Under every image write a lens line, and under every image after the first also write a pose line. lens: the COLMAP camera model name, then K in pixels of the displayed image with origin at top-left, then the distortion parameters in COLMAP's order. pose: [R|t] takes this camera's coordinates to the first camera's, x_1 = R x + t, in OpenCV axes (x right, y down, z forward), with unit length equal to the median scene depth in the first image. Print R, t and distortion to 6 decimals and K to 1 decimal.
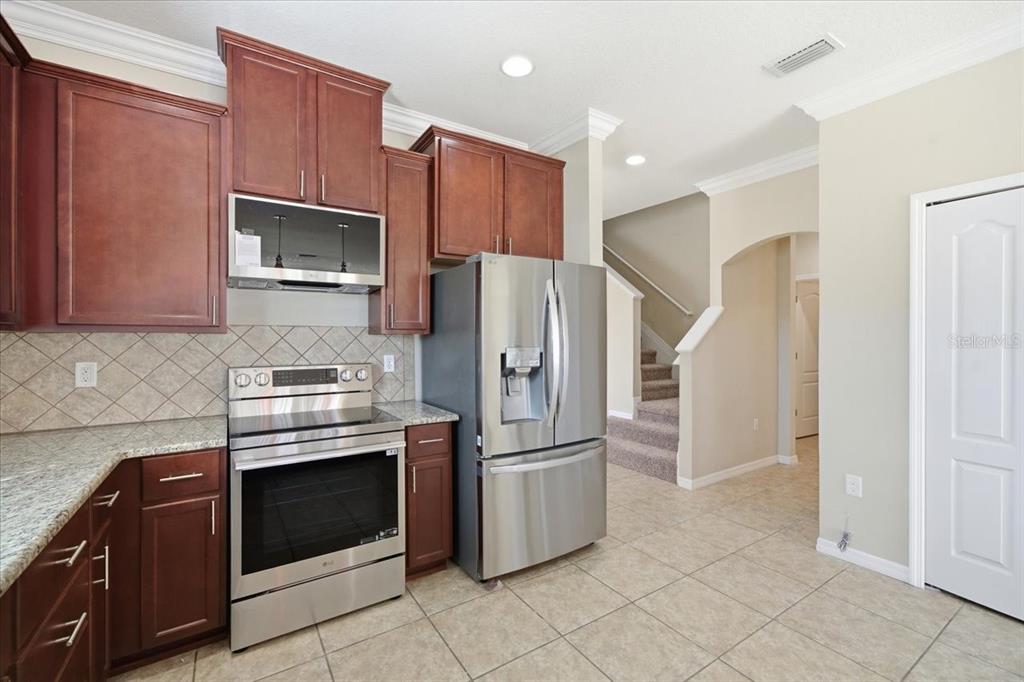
lens RADIAL K [[440.0, 0, 516.6], [0, 440.0, 339.0], [0, 0, 1]] dist [-0.007115, 0.005350]
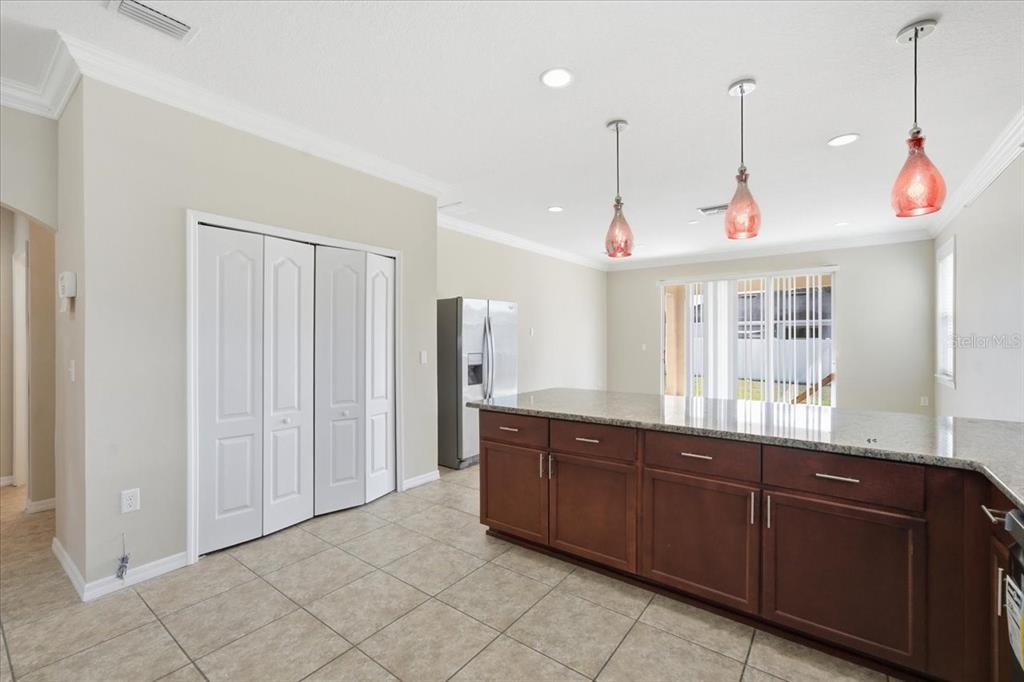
lens RADIAL K [[440.0, 0, 513.0], [0, 440.0, 339.1], [0, 0, 1]] dist [-0.007115, 0.005350]
pose [[-0.346852, -0.002011, 0.937918, -0.392011], [0.003306, 0.999989, 0.003366, -0.004297], [-0.937914, 0.004268, -0.346841, 0.600592]]
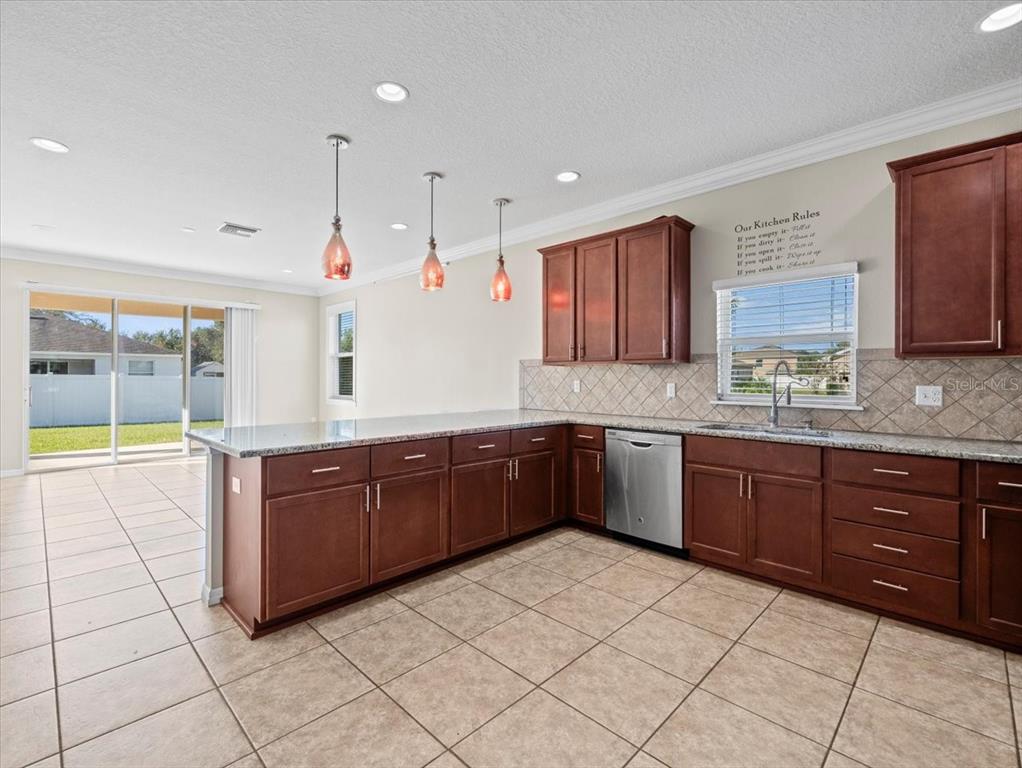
lens RADIAL K [[458.1, 0, 519.2], [0, 458.1, 376.3], [0, 0, 1]] dist [0.000187, -0.002081]
pose [[-0.974899, -0.002507, -0.222632, 0.497956], [-0.003153, 0.999992, 0.002544, 0.030452], [0.222624, 0.003182, -0.974899, 1.237466]]
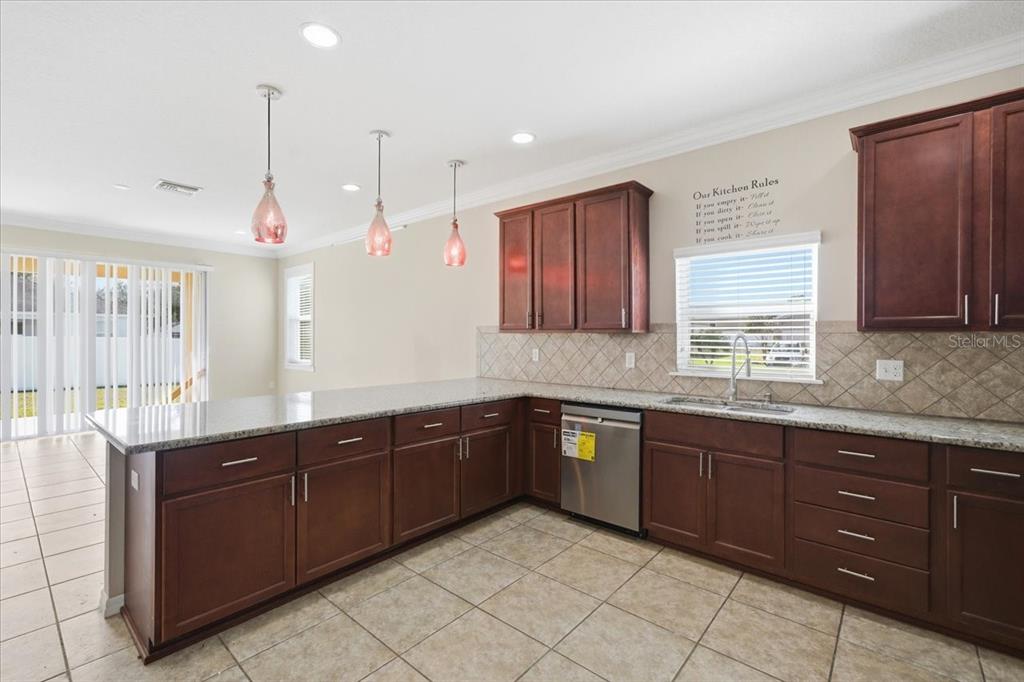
lens RADIAL K [[440.0, 0, 513.3], [0, 440.0, 335.6], [0, 0, 1]] dist [-0.007115, 0.005350]
pose [[-0.960913, -0.002056, -0.276841, 0.419772], [-0.002918, 0.999992, 0.002702, -0.004856], [0.276834, 0.003405, -0.960912, 1.124048]]
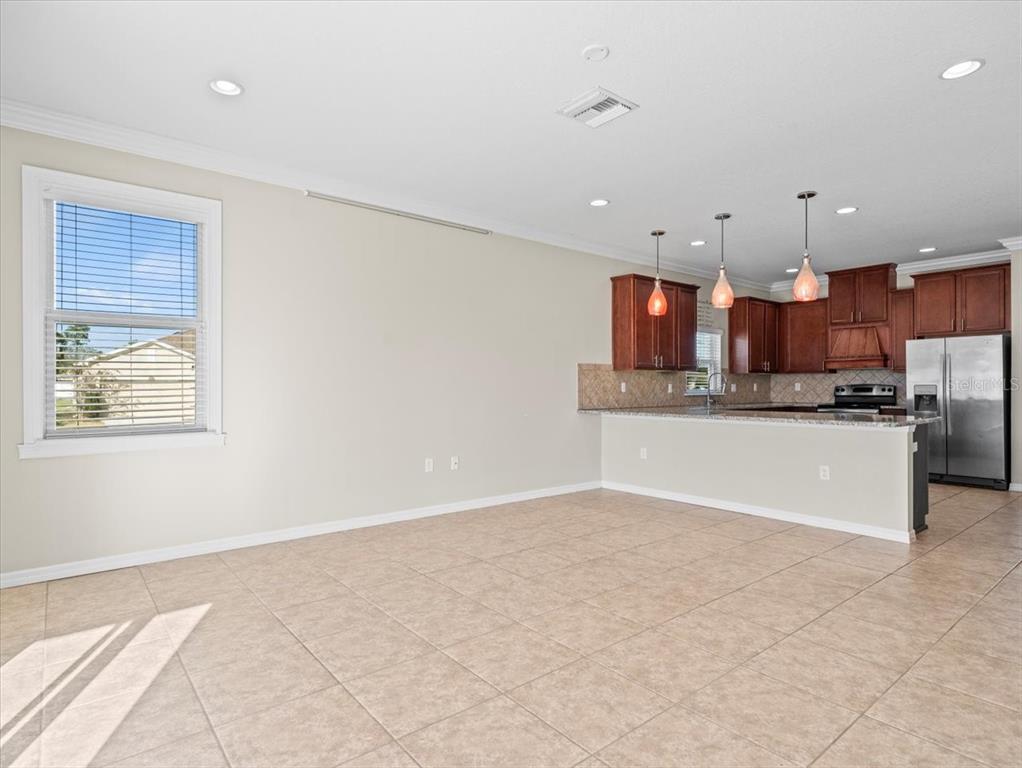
lens RADIAL K [[554.3, 0, 514.1], [0, 554.3, 392.1], [0, 0, 1]] dist [0.003324, 0.000794]
pose [[0.106847, 0.008190, -0.994242, 2.585219], [-0.001159, 0.999966, 0.008112, 0.078427], [0.994275, 0.000285, 0.106853, -1.378390]]
